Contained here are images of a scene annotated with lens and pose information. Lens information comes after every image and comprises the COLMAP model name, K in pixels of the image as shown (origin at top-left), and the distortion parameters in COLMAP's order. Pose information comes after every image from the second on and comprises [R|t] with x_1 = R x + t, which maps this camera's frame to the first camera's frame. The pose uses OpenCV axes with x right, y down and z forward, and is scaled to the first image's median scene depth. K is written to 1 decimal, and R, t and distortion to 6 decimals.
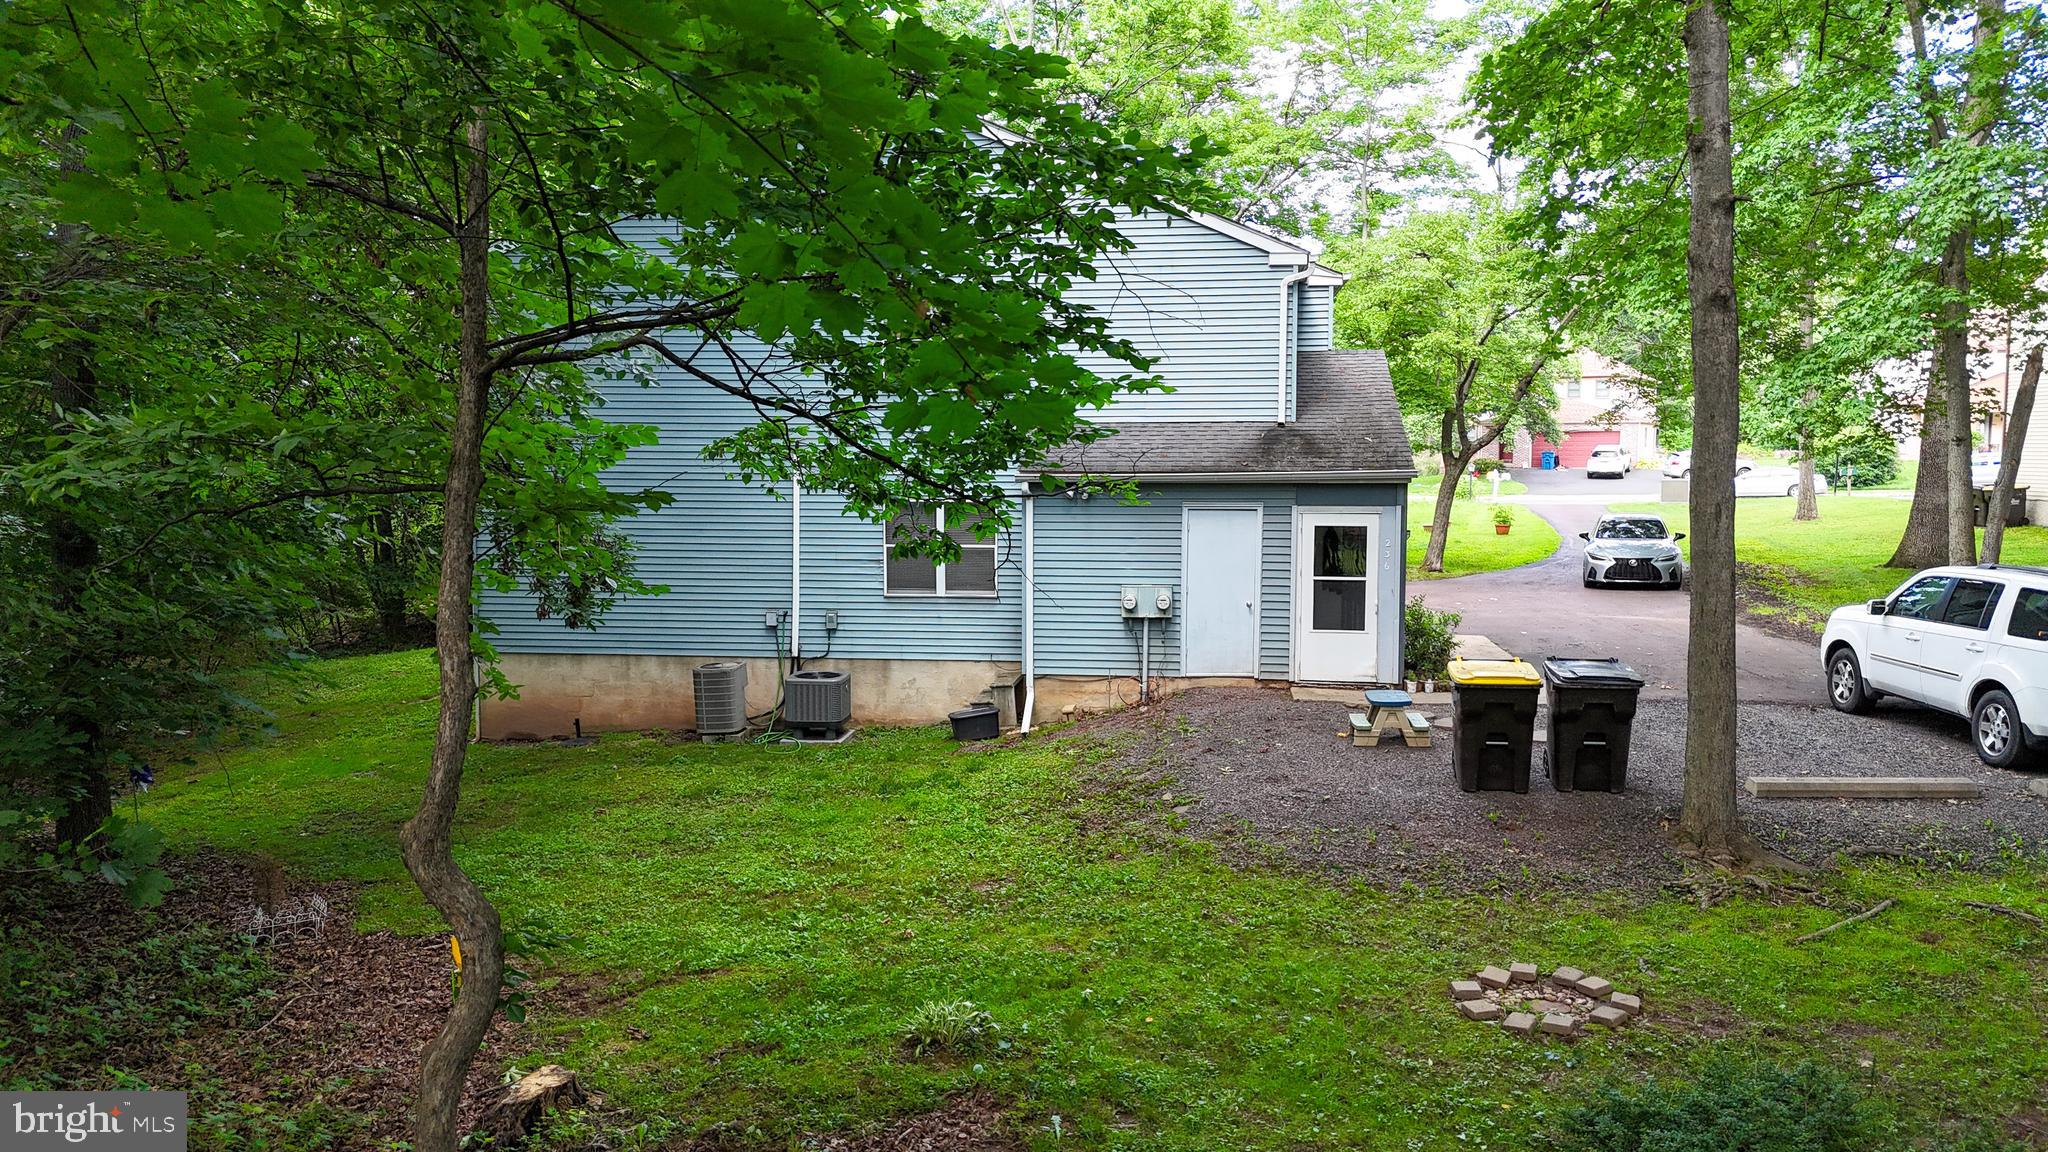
lens RADIAL K [[1510.9, 0, 1032.6], [0, 1510.9, 574.7], [0, 0, 1]] dist [0.021214, 0.004640]
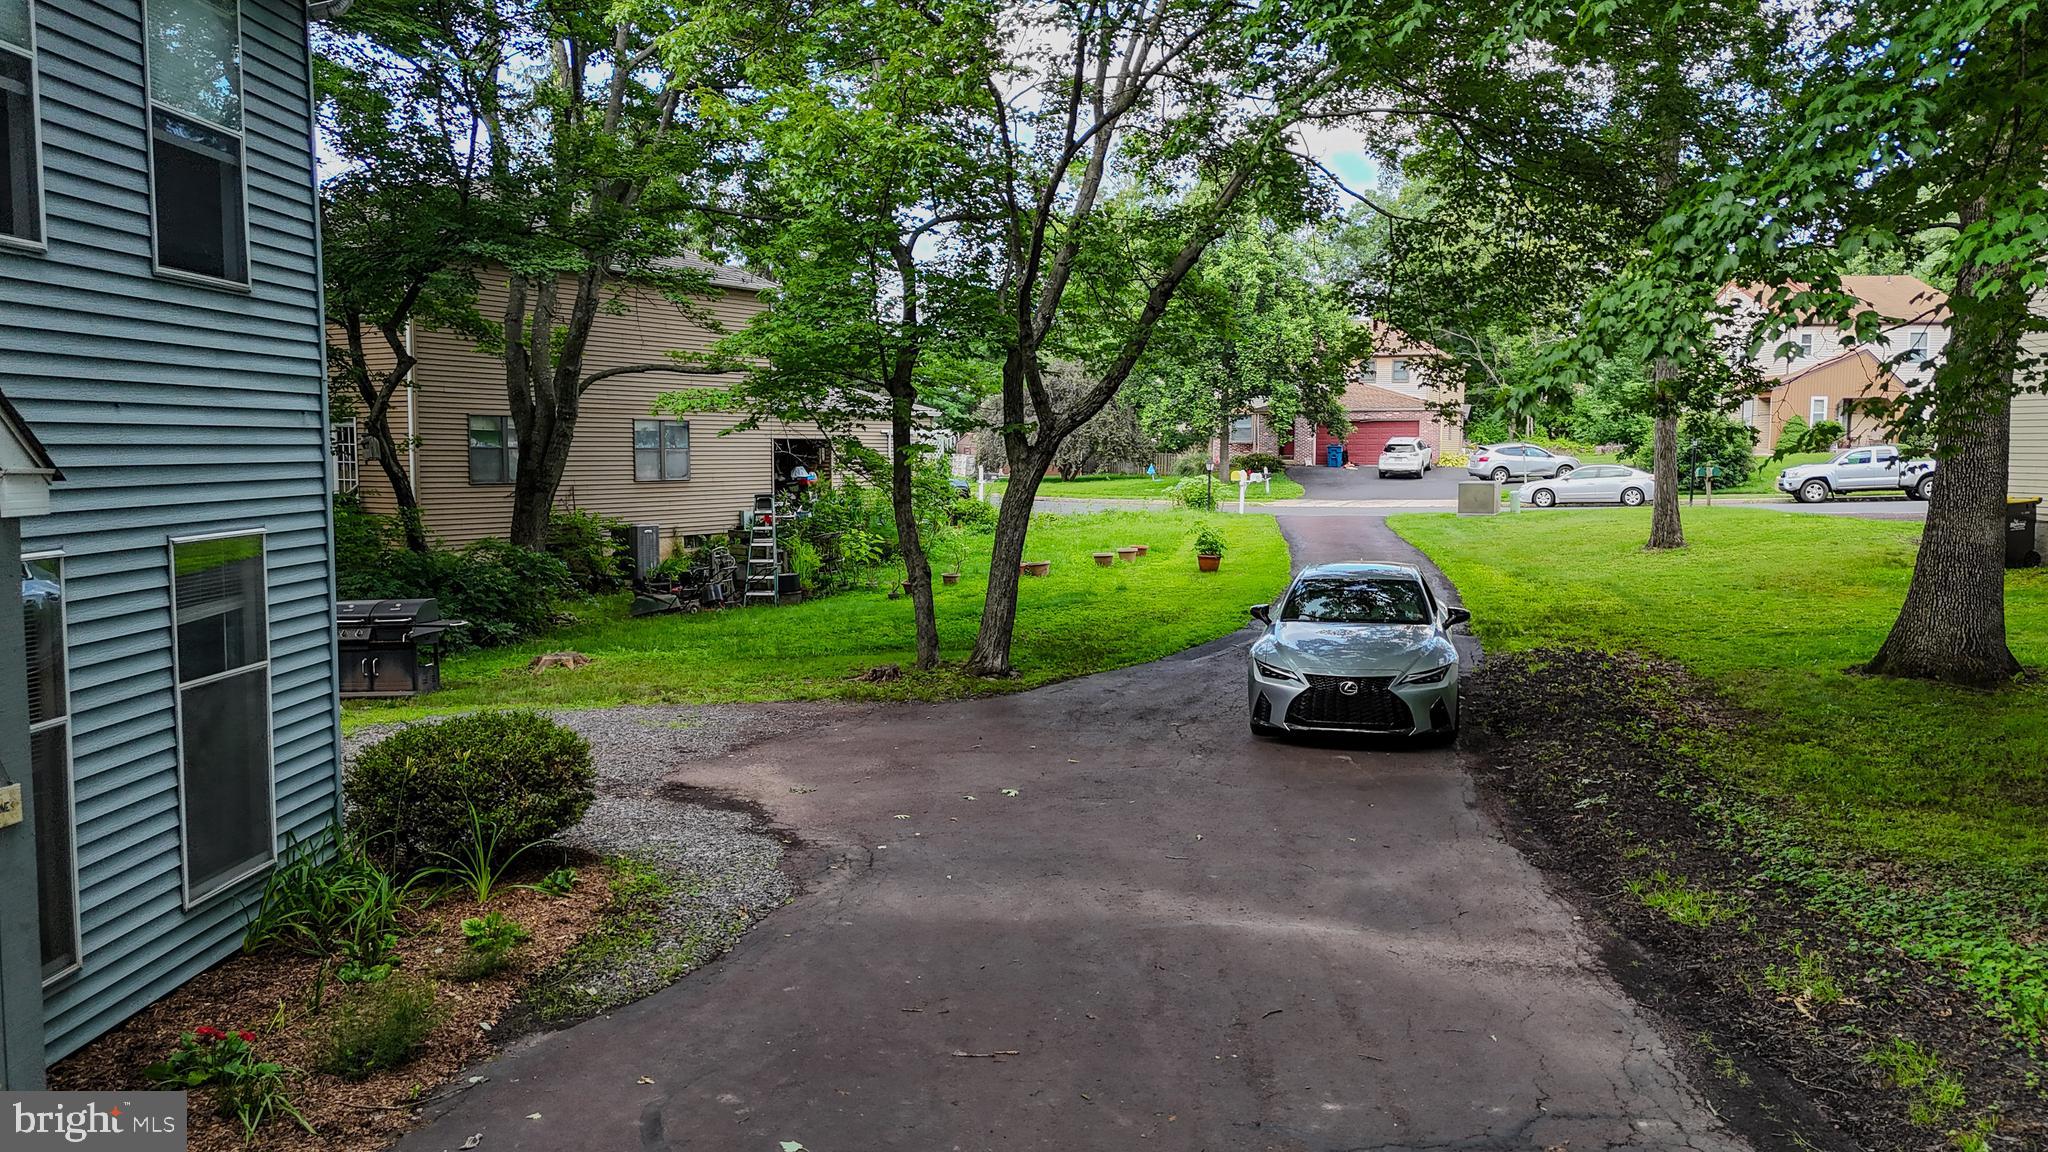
lens RADIAL K [[1510.9, 0, 1016.6], [0, 1510.9, 571.9], [0, 0, 1]] dist [0.021214, 0.004640]
pose [[0.995447, -0.006847, 0.095067, 0.173255], [0.006859, 0.999976, 0.000200, -0.027646], [-0.095066, 0.000452, 0.995471, 0.384827]]
